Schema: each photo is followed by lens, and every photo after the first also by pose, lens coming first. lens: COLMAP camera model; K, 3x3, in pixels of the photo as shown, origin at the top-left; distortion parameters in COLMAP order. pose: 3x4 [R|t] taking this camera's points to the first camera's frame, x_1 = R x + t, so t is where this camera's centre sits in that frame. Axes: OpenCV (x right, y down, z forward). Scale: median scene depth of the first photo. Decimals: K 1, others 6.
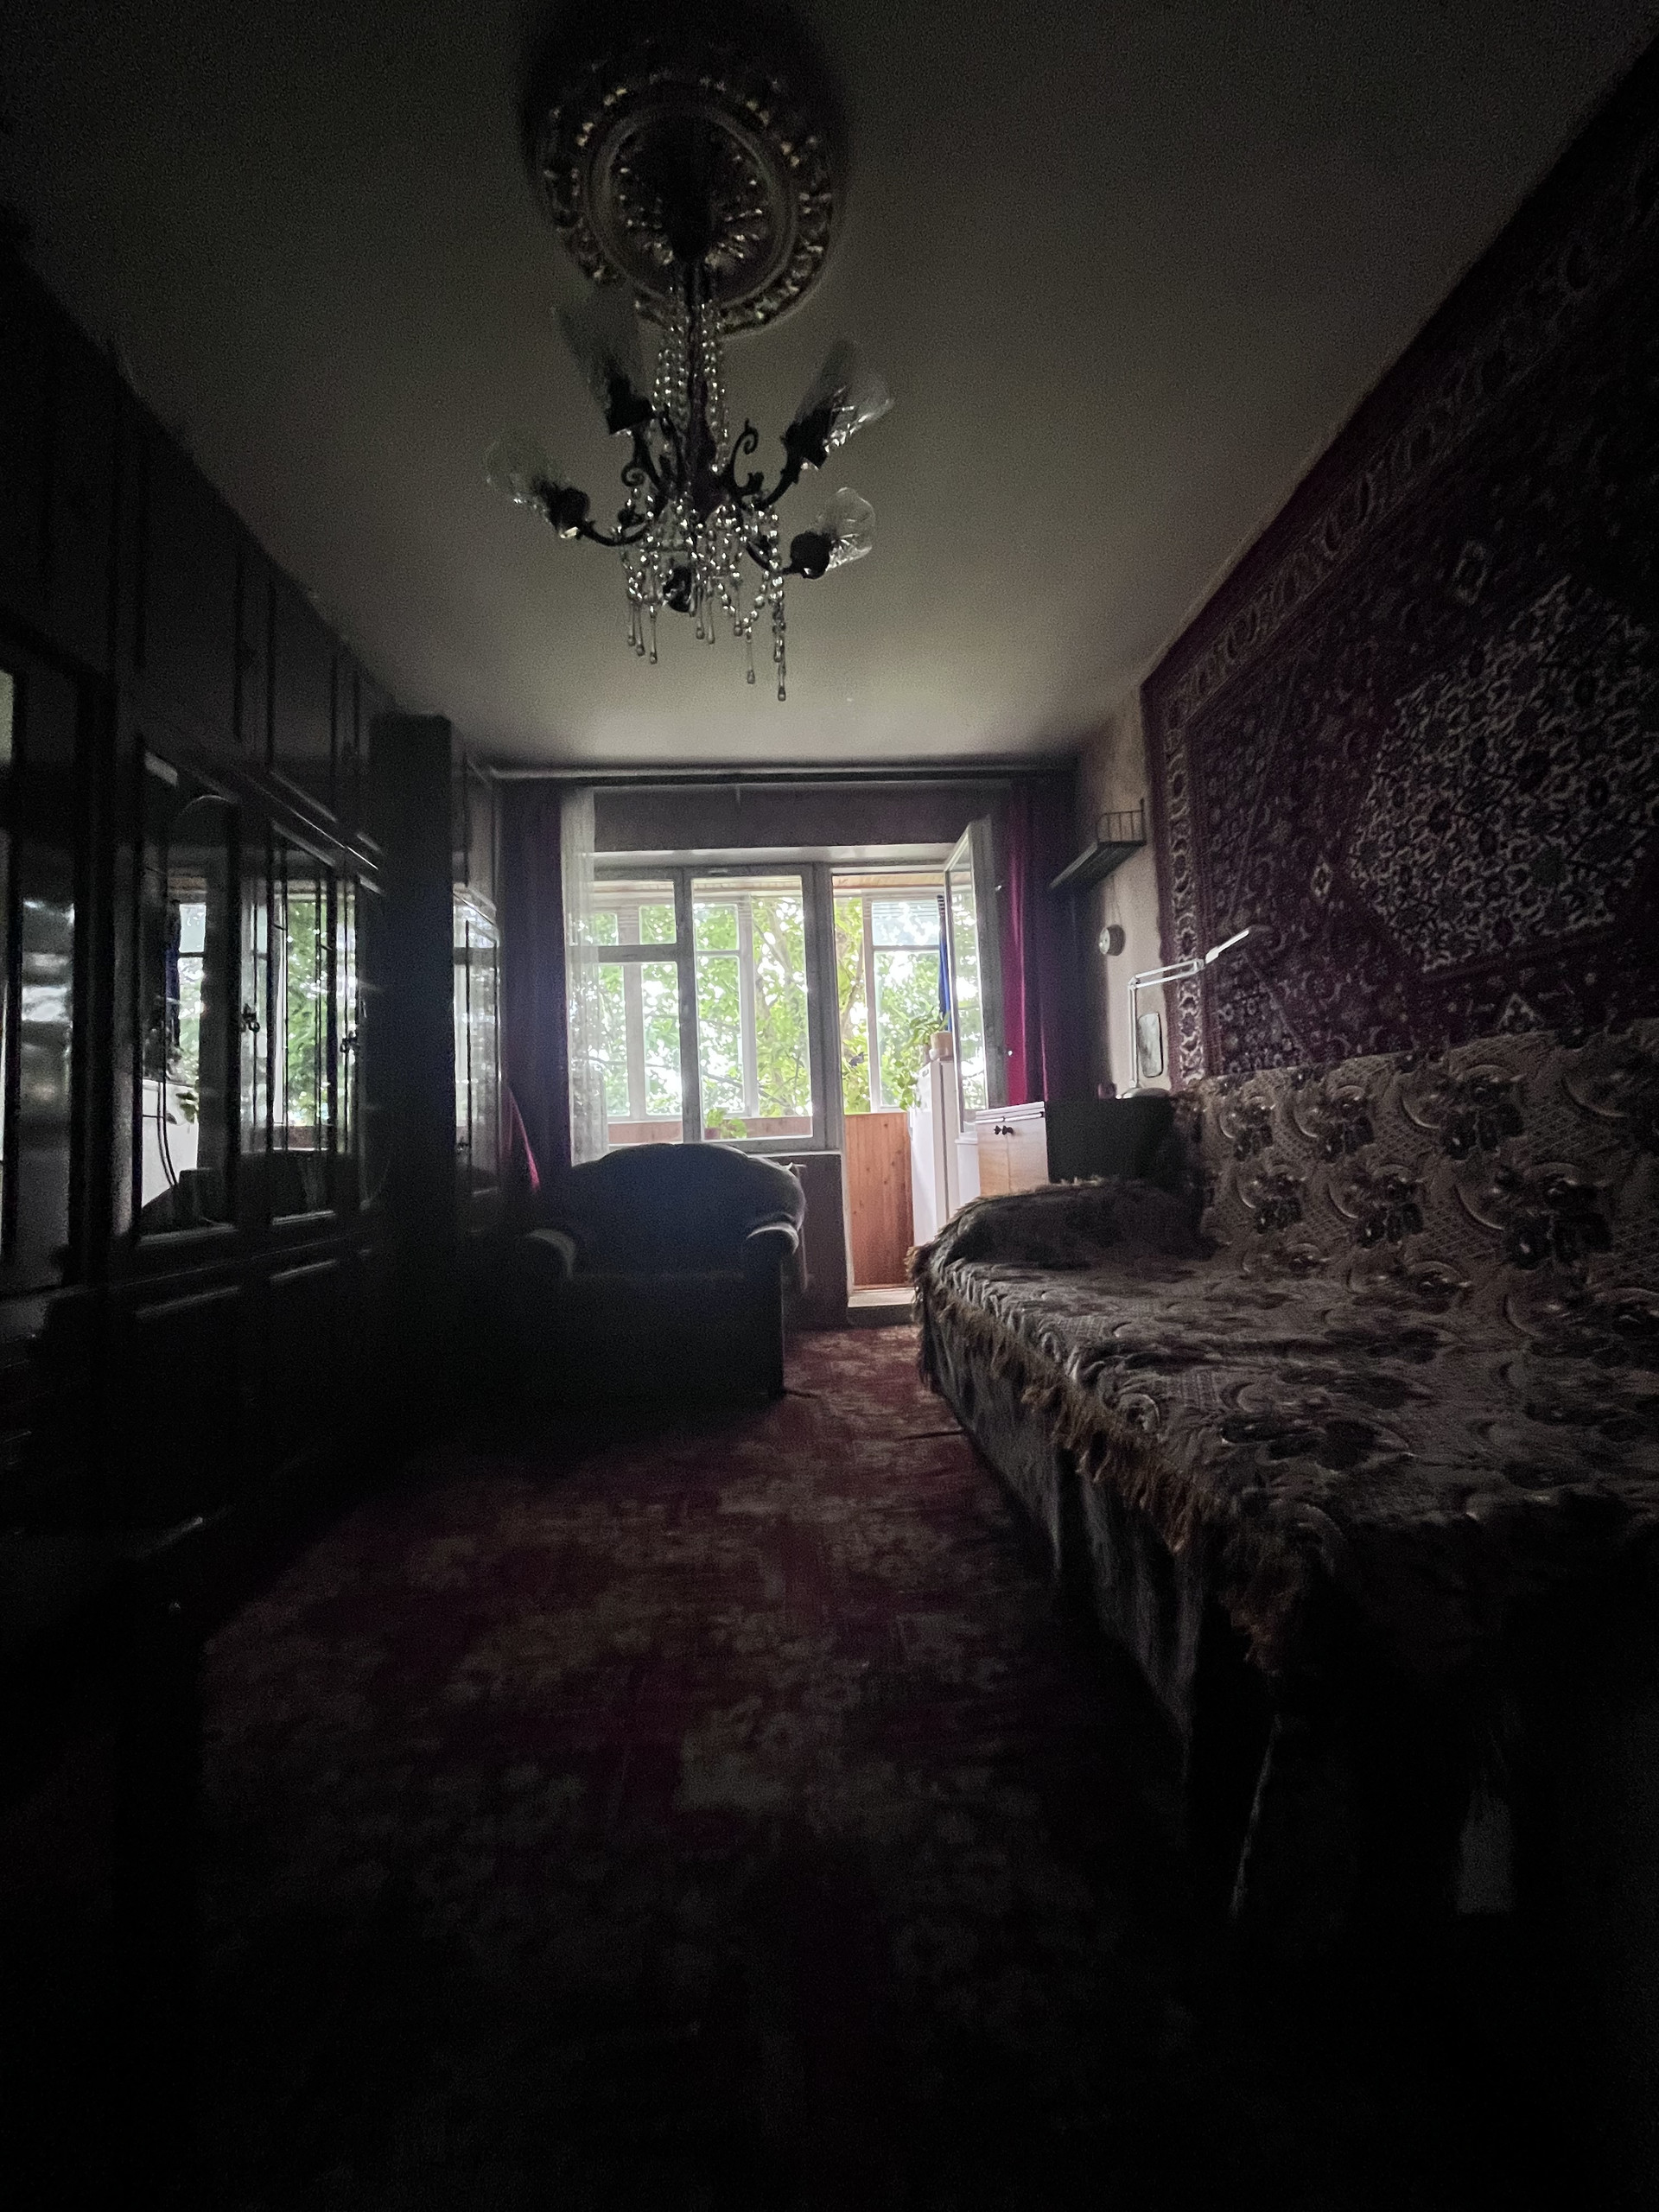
lens RADIAL K [[889.9, 0, 827.8], [0, 889.9, 1098.1], [0, 0, 1]] dist [-0.003522, -0.000506]
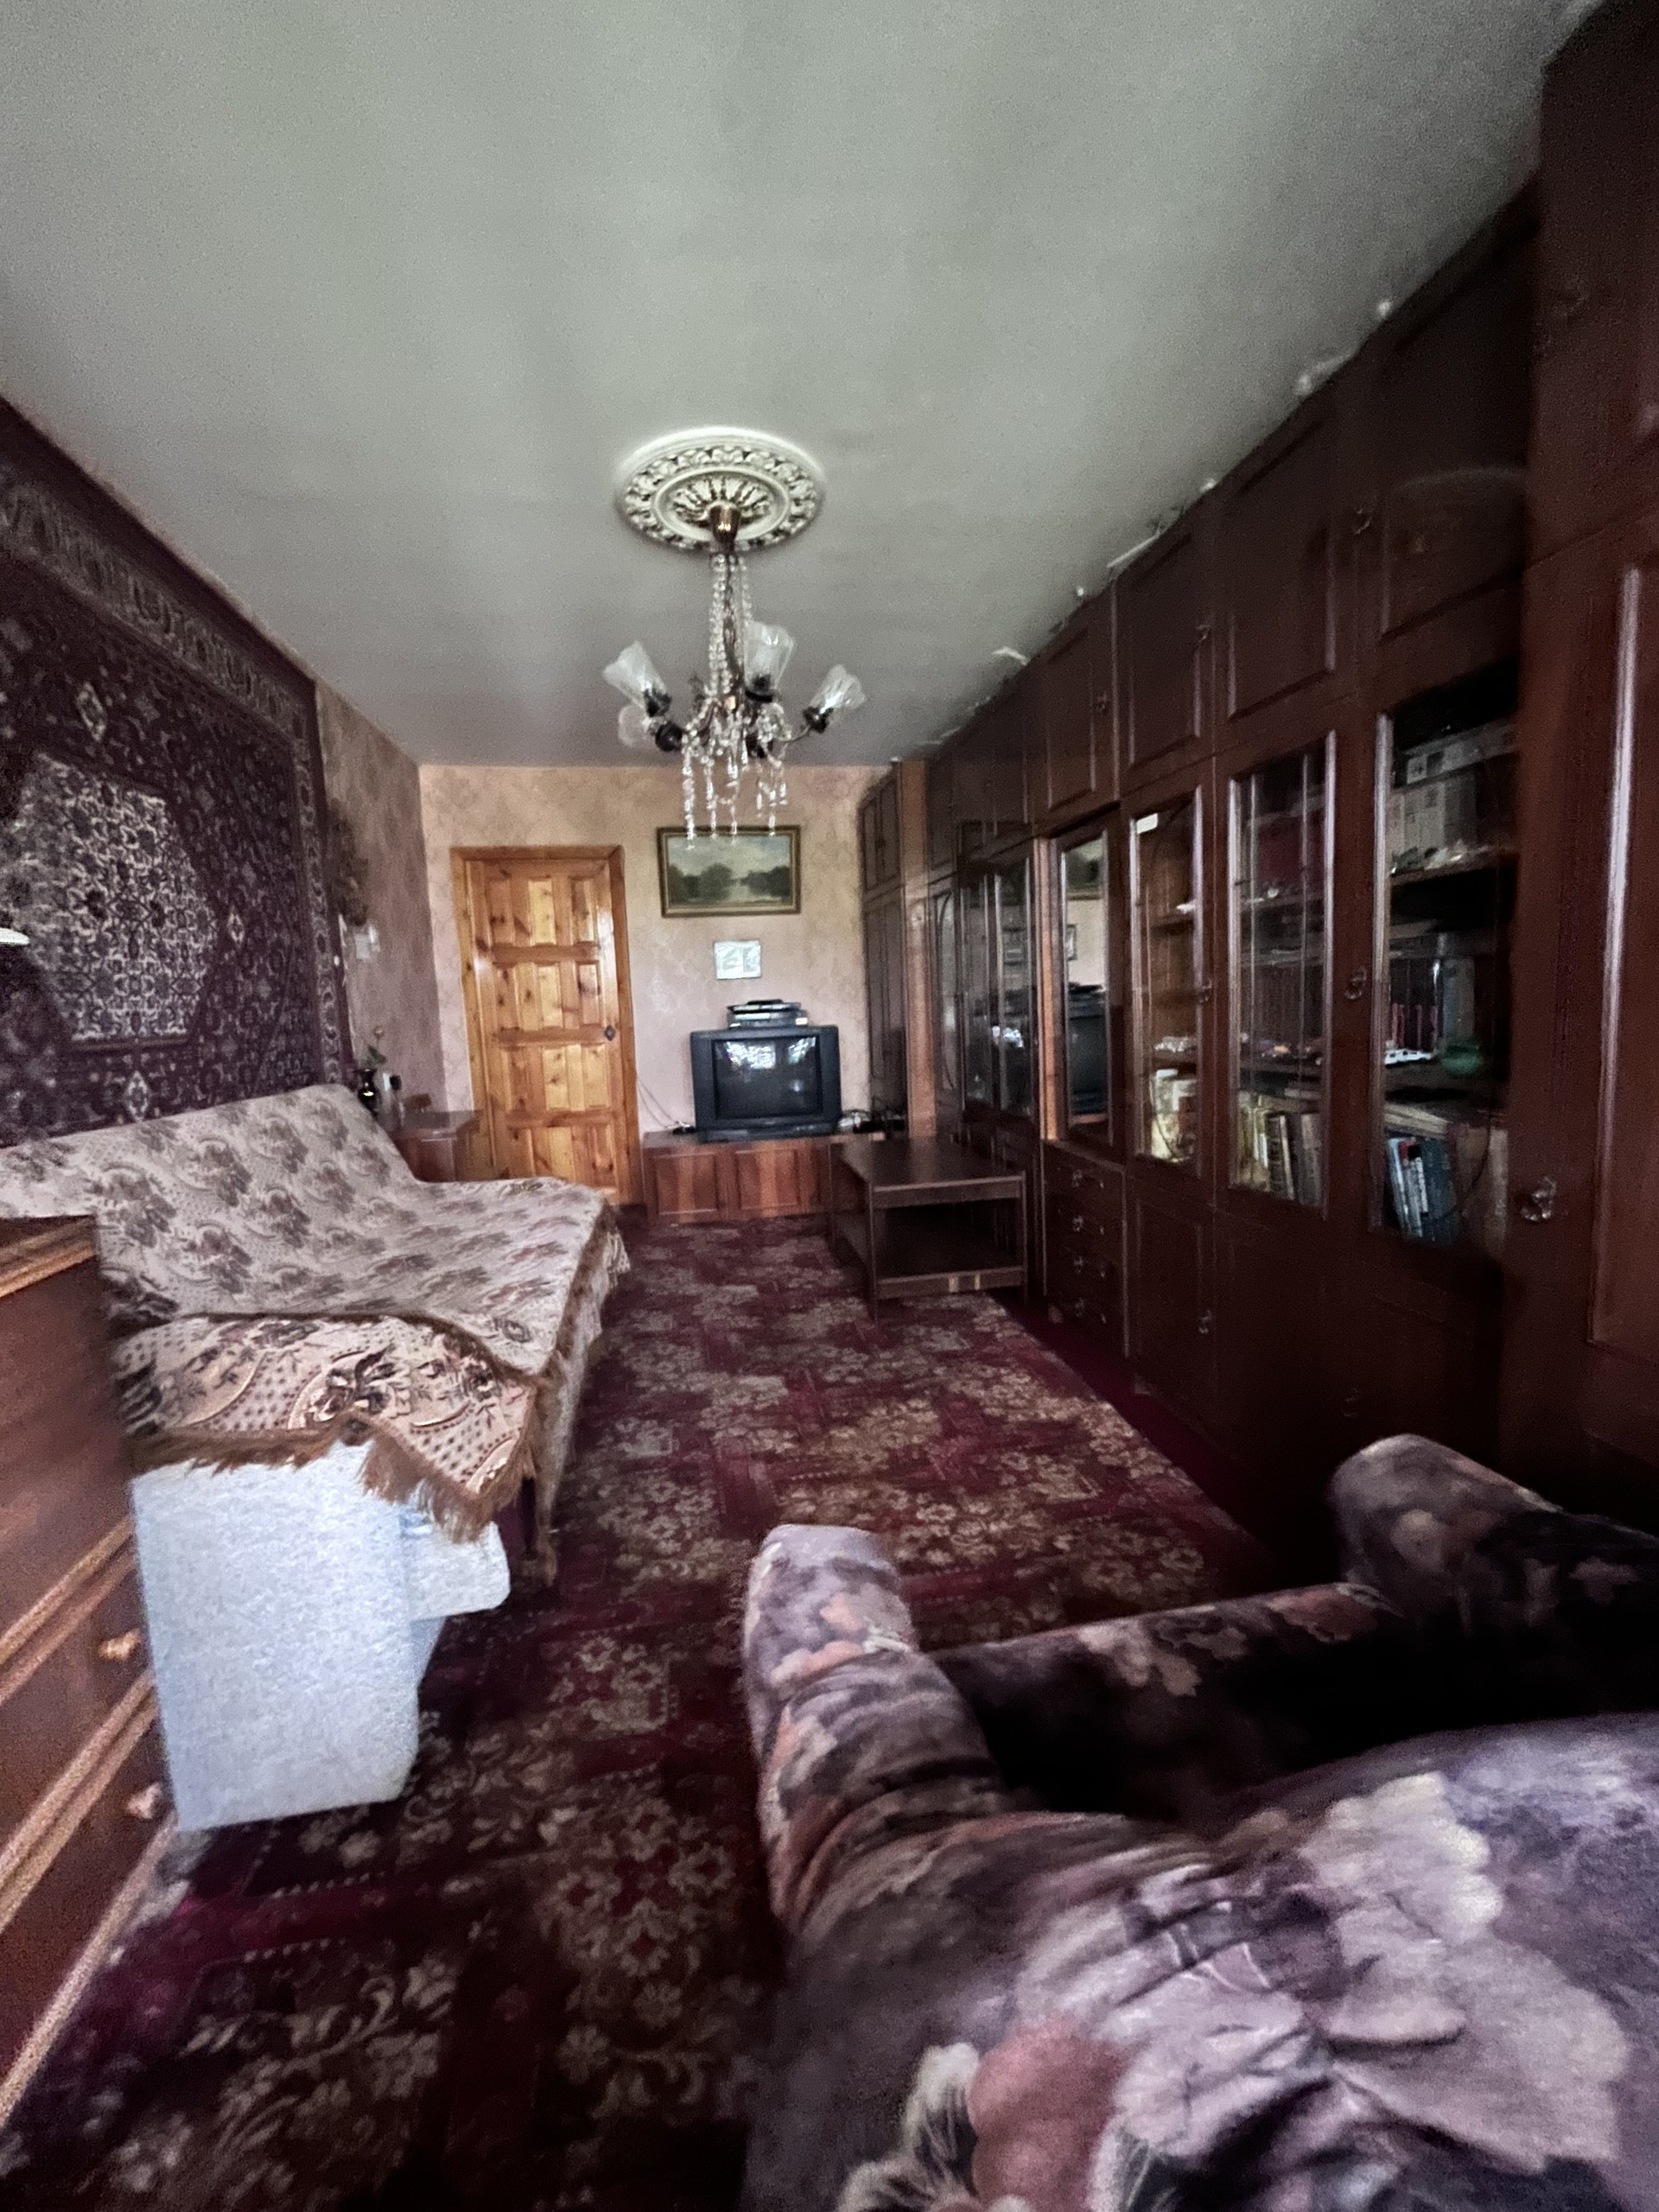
lens RADIAL K [[889.9, 0, 828.6], [0, 889.9, 1098.3], [0, 0, 1]] dist [-0.003522, -0.000506]
pose [[-0.991617, 0.087312, -0.095250, -0.085349], [0.081390, 0.994600, 0.064389, -0.074890], [0.100357, 0.056097, -0.993369, 2.225877]]
